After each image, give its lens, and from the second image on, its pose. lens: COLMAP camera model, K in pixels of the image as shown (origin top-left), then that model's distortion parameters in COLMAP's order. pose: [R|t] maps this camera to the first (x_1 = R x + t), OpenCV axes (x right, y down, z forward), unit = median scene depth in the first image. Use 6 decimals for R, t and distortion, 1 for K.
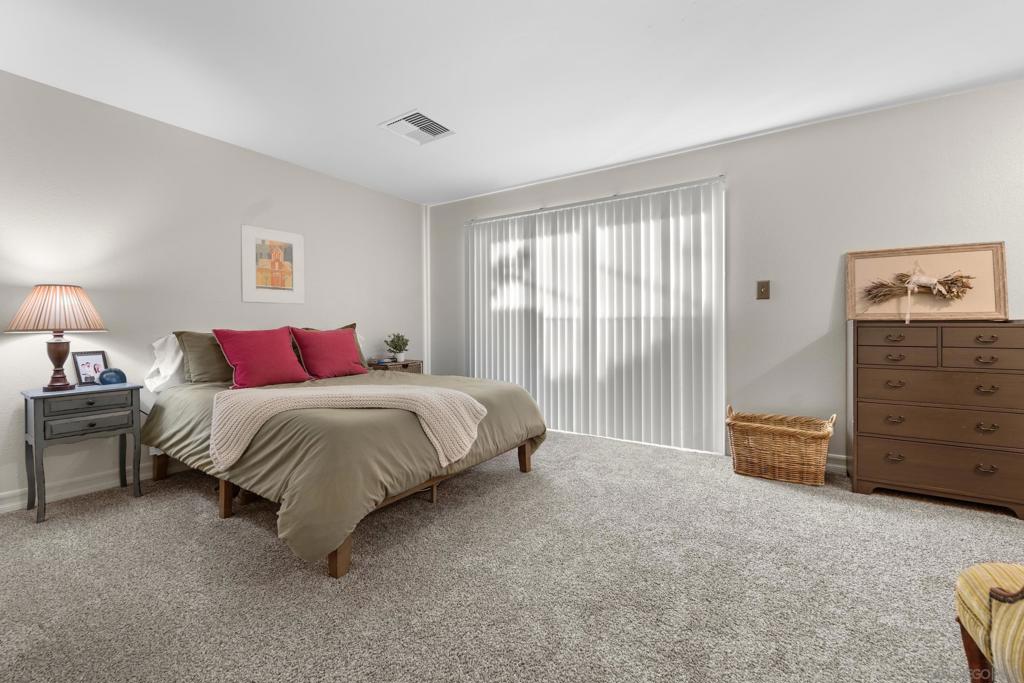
lens RADIAL K [[418.6, 0, 517.0], [0, 418.6, 338.5], [0, 0, 1]] dist [-0.000805, -0.000886]
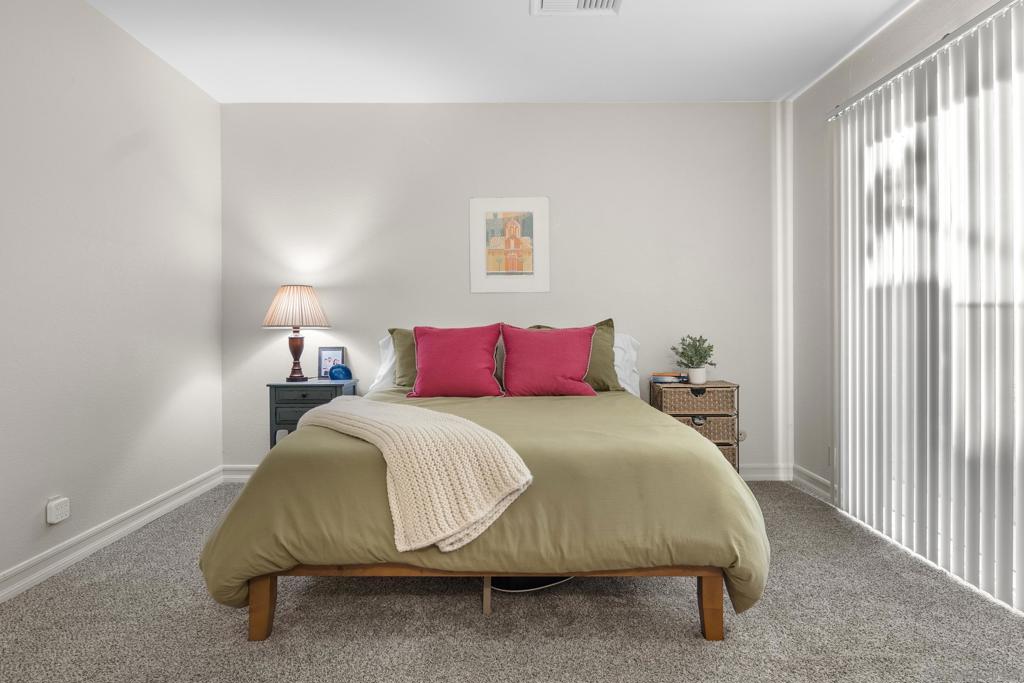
lens RADIAL K [[645.2, 0, 511.7], [0, 645.2, 334.4], [0, 0, 1]] dist [-0.005085, -0.010640]
pose [[0.549846, 0.015966, -0.835113, 0.419249], [-0.024508, 0.999695, 0.002976, -0.012188], [0.834906, 0.018831, 0.550070, 0.357535]]
